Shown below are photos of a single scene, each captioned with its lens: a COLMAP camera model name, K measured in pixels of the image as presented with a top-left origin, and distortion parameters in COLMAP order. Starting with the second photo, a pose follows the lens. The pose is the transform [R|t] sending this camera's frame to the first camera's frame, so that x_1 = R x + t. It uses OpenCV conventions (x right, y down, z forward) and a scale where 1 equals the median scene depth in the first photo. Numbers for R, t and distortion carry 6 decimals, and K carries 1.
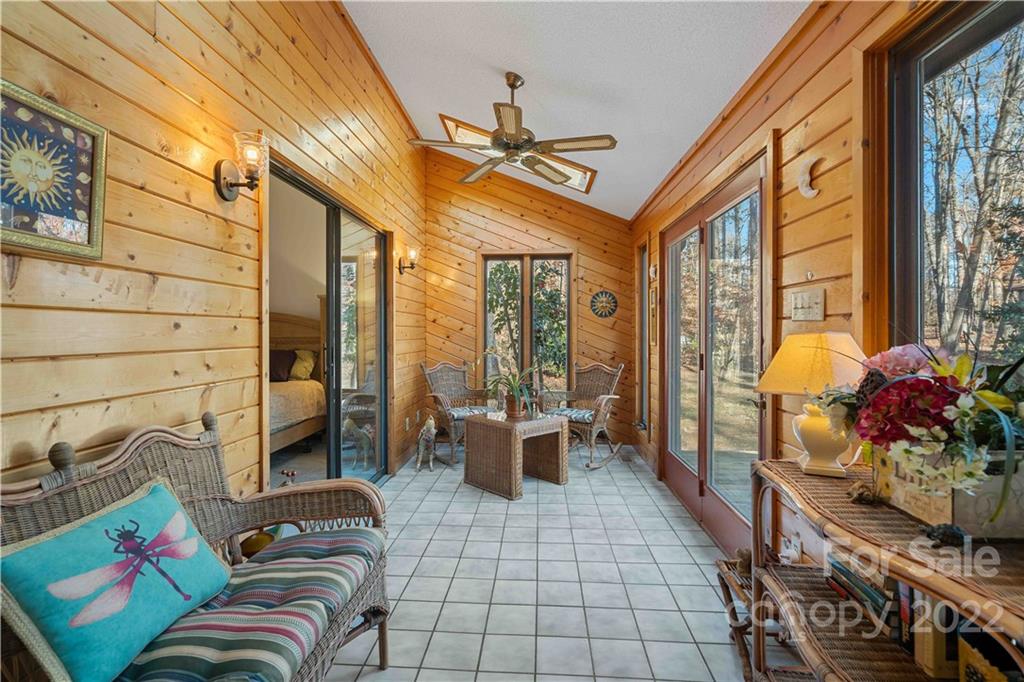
lens RADIAL K [[470.2, 0, 509.0], [0, 470.2, 332.9], [0, 0, 1]] dist [-0.007188, 0.004908]
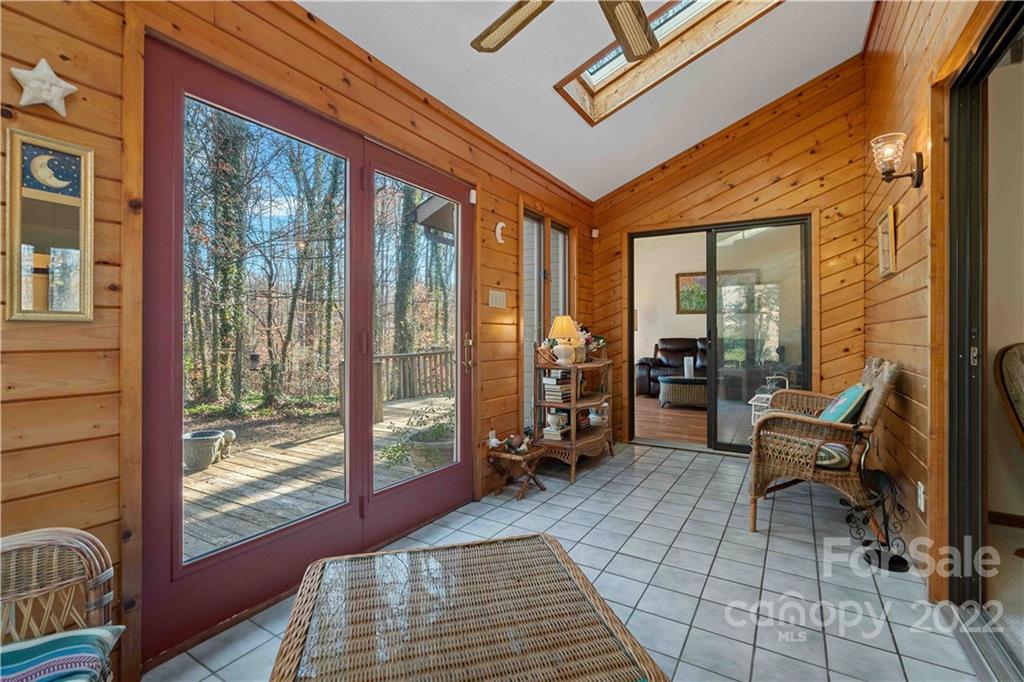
lens RADIAL K [[470.2, 0, 511.1], [0, 470.2, 335.9], [0, 0, 1]] dist [-0.007188, 0.004908]
pose [[-0.887407, -0.000350, 0.460987, -0.190020], [0.000133, 0.999999, 0.001015, 0.060297], [-0.460987, 0.000962, -0.887406, 1.887168]]
